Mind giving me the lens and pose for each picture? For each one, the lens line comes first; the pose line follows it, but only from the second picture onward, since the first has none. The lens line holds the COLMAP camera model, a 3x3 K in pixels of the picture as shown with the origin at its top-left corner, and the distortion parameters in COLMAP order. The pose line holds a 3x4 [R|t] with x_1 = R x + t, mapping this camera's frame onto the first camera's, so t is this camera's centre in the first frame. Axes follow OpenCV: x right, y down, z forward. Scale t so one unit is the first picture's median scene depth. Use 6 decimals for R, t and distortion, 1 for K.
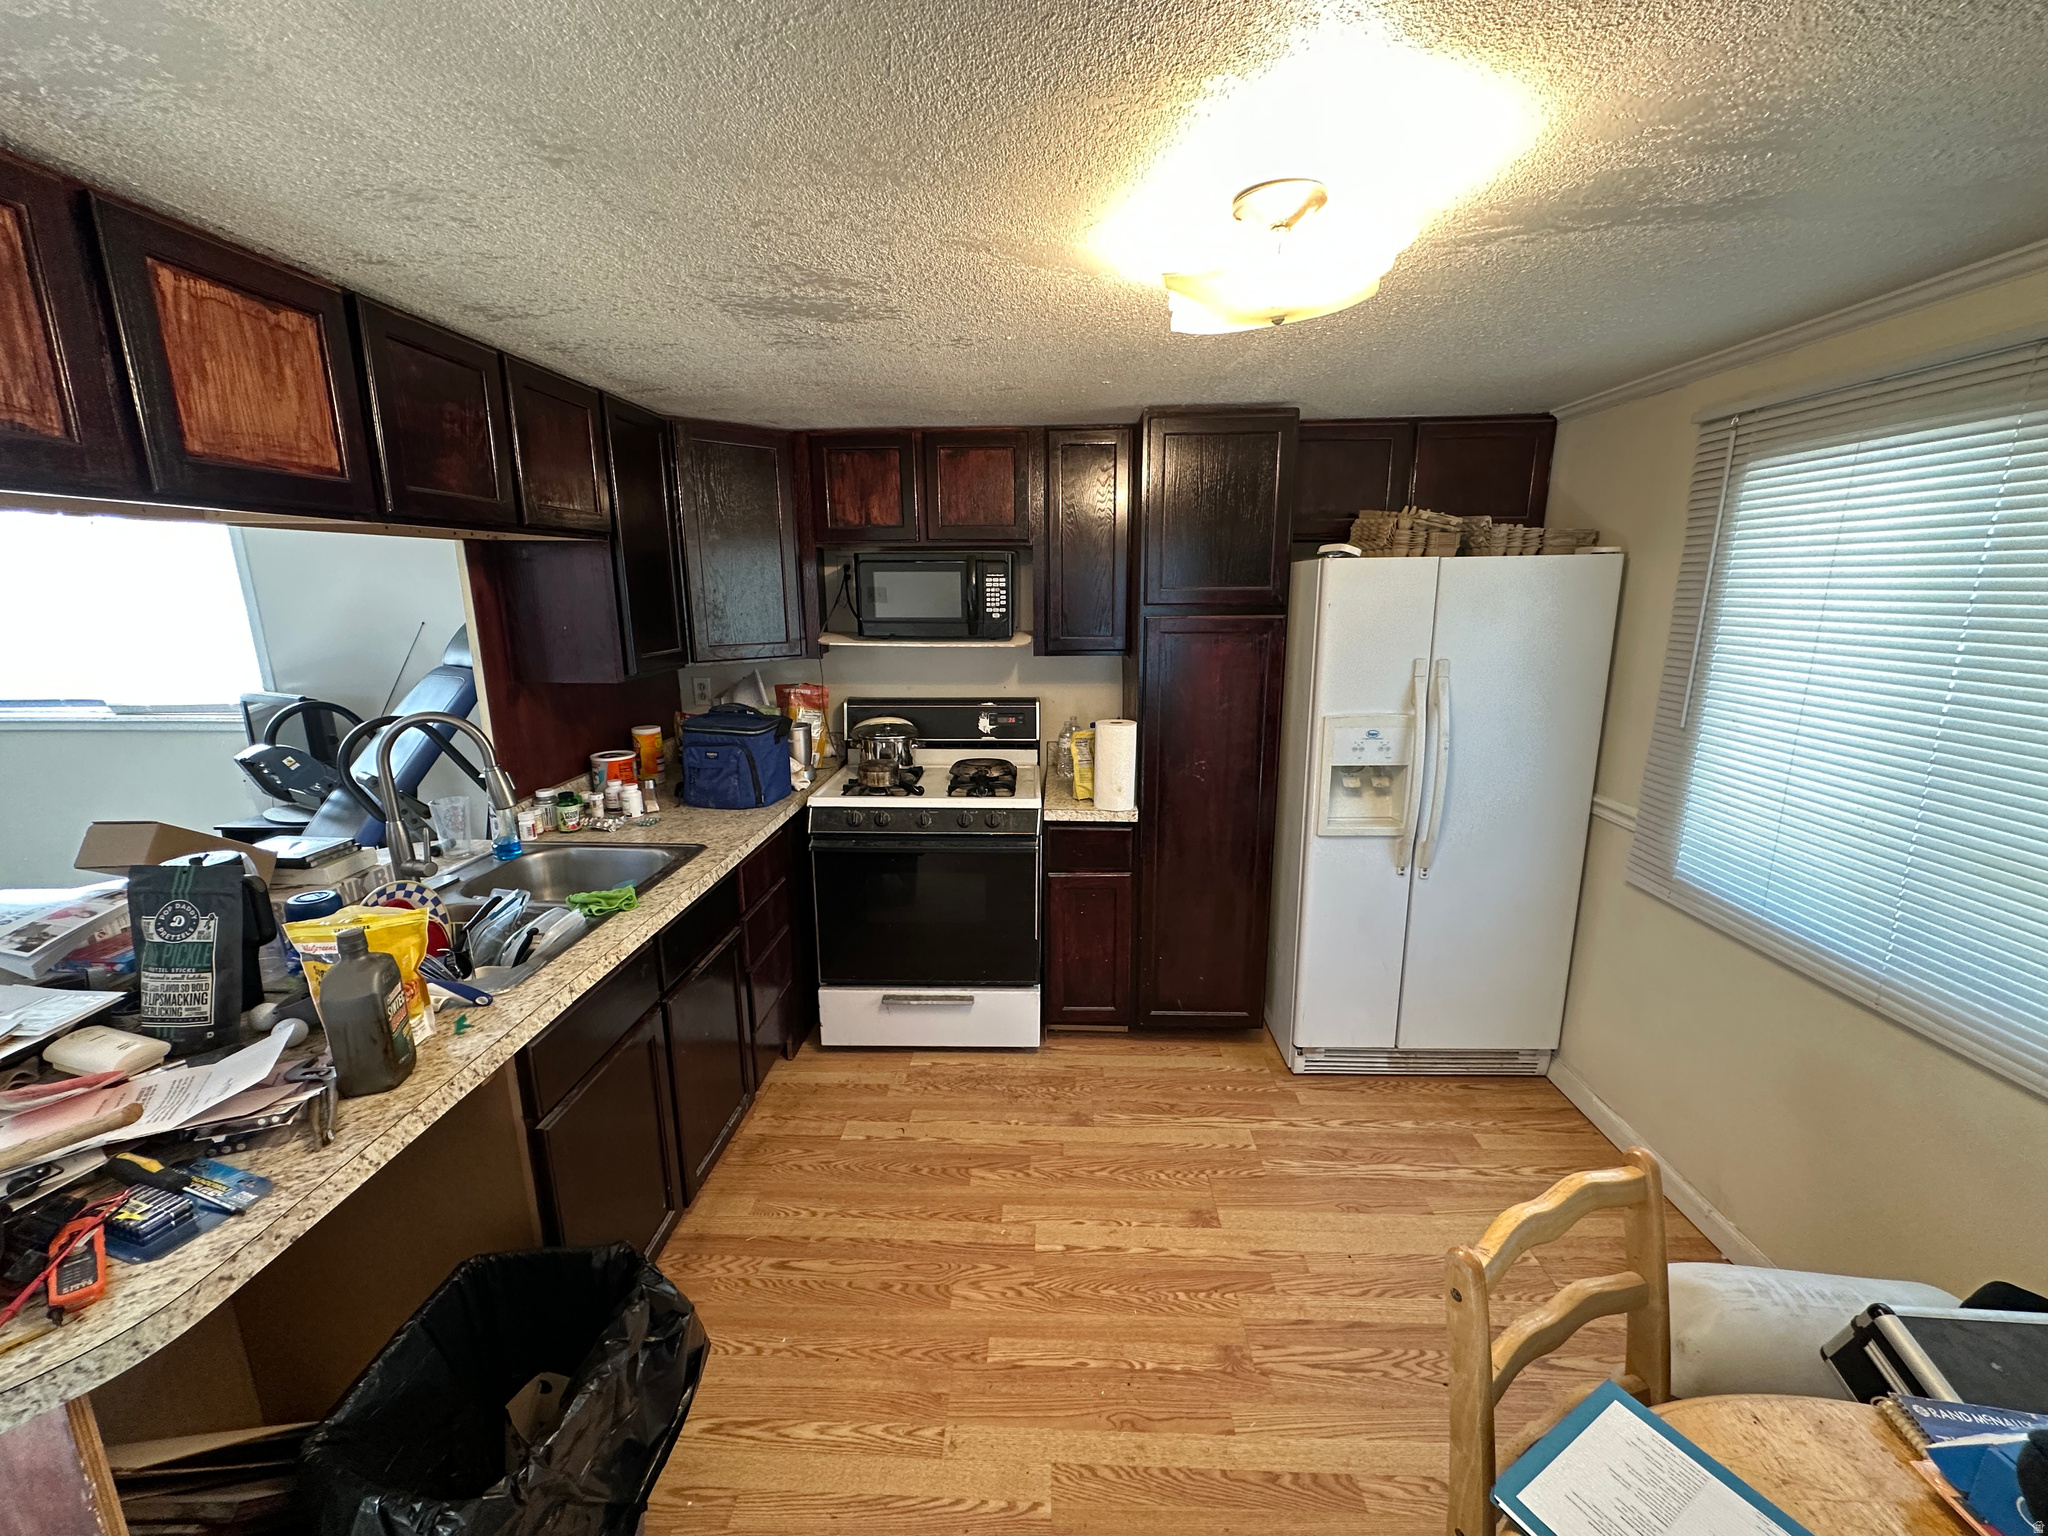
lens RADIAL K [[821.7, 0, 1024.0], [0, 821.7, 768.0], [0, 0, 1]] dist [-0.000445, 0.000456]
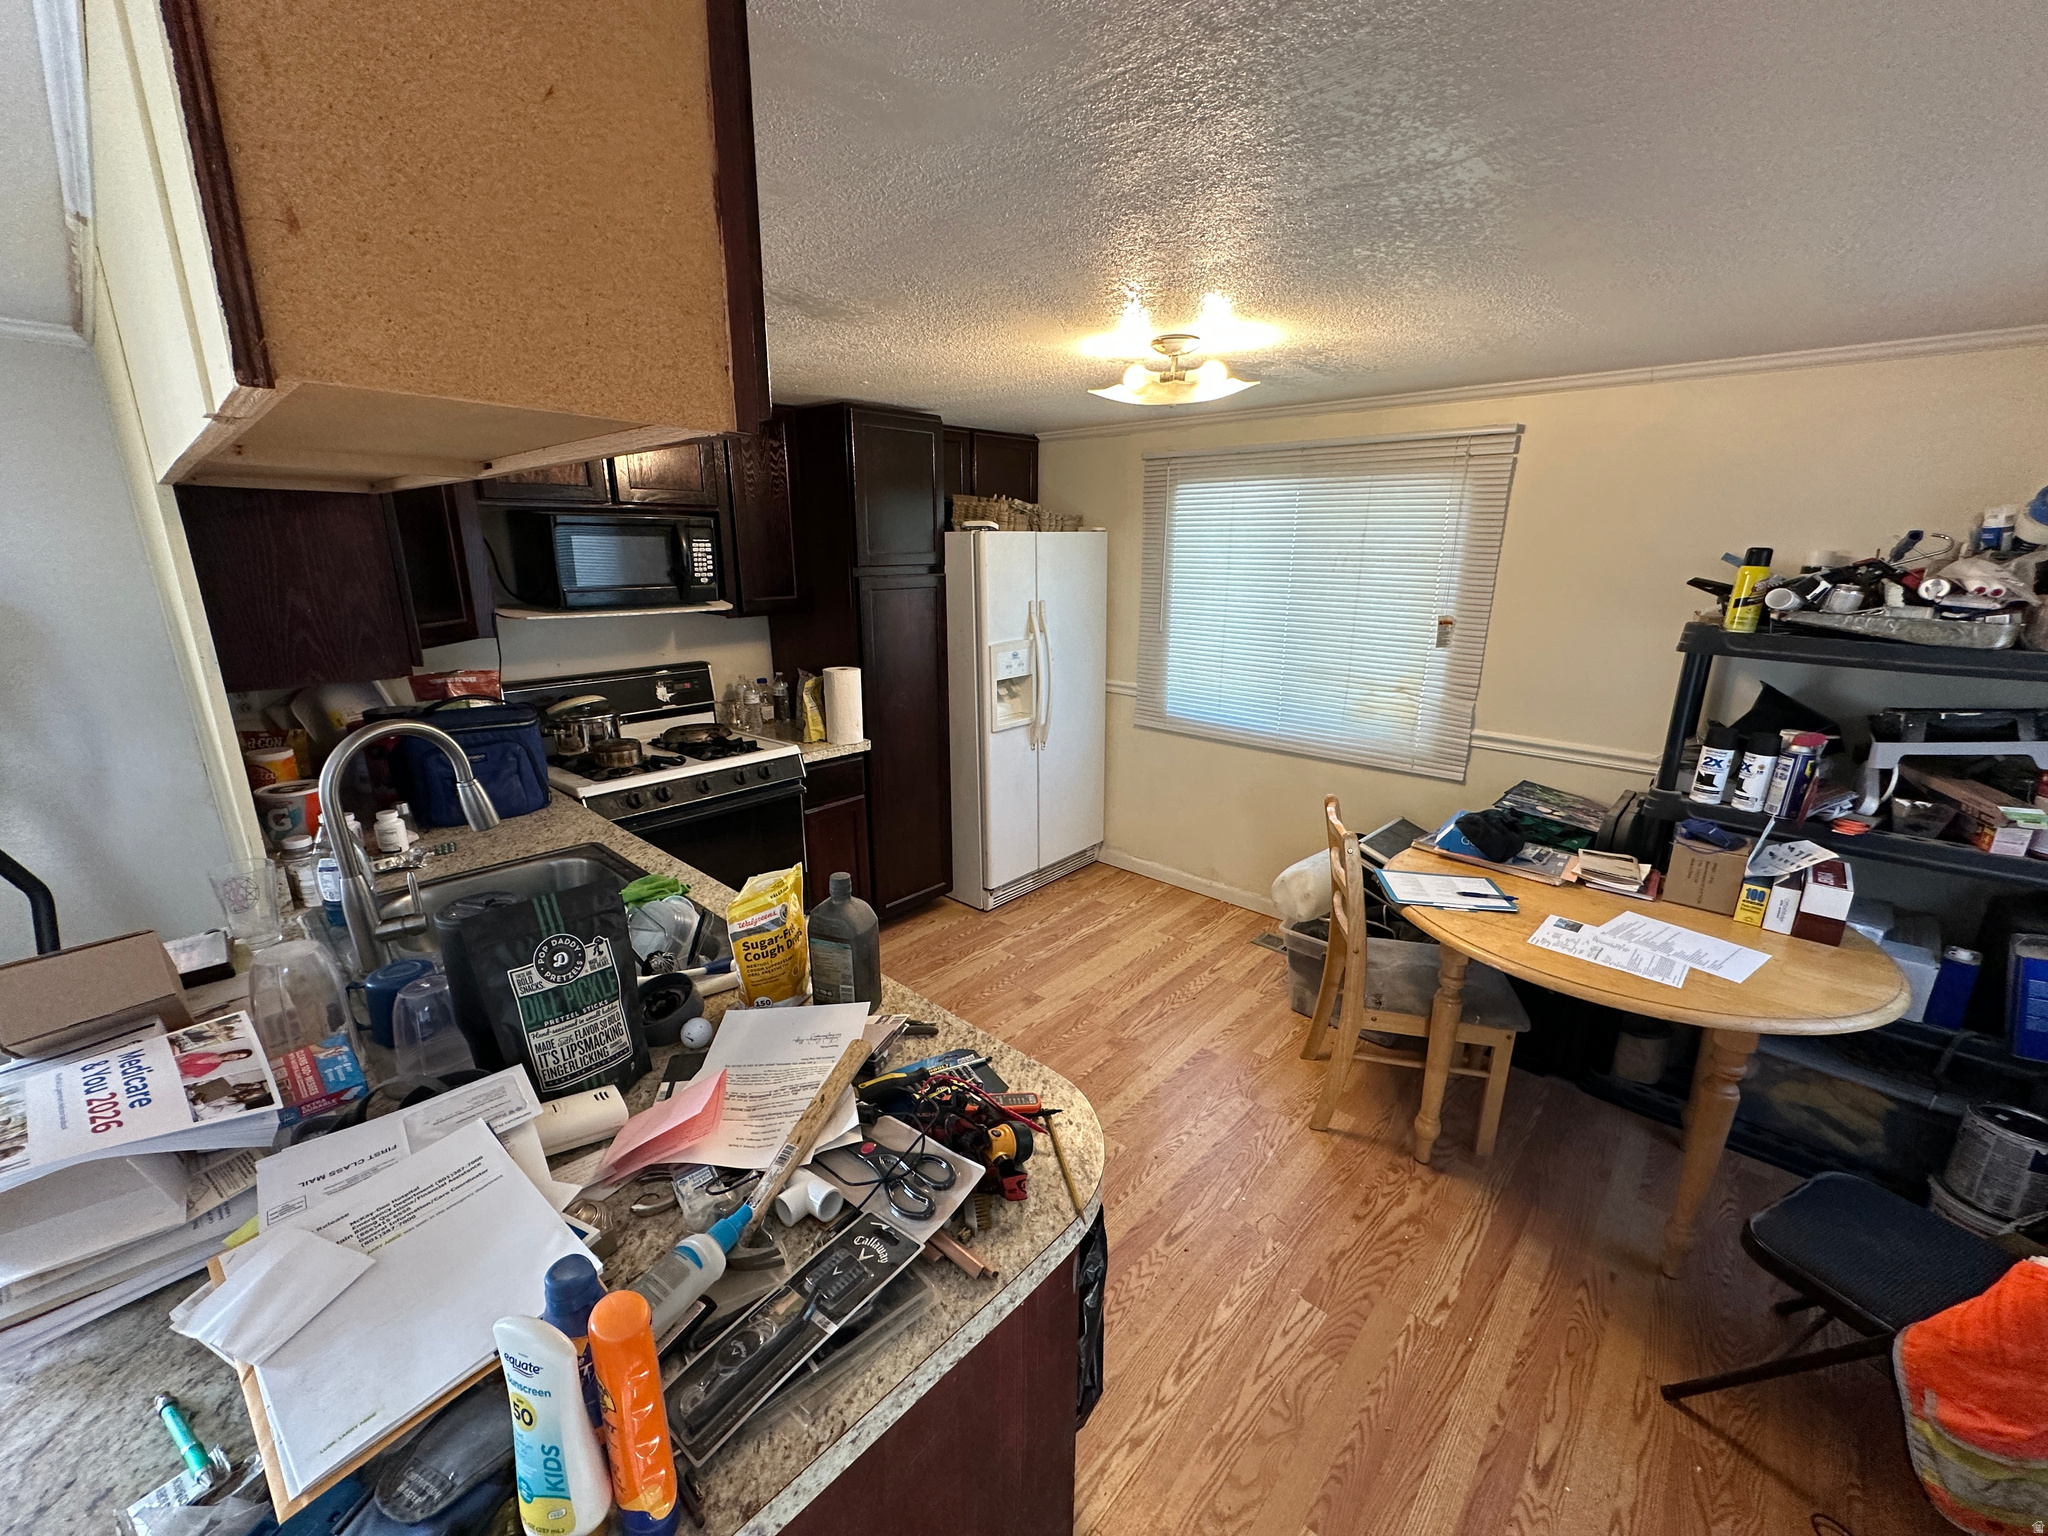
lens RADIAL K [[821.7, 0, 1024.0], [0, 821.7, 768.0], [0, 0, 1]] dist [-0.000445, 0.000456]
pose [[0.646445, -0.195882, 0.737387, -0.614045], [0.162407, 0.979659, 0.117863, -0.013284], [-0.745475, 0.043565, 0.665108, 0.035219]]
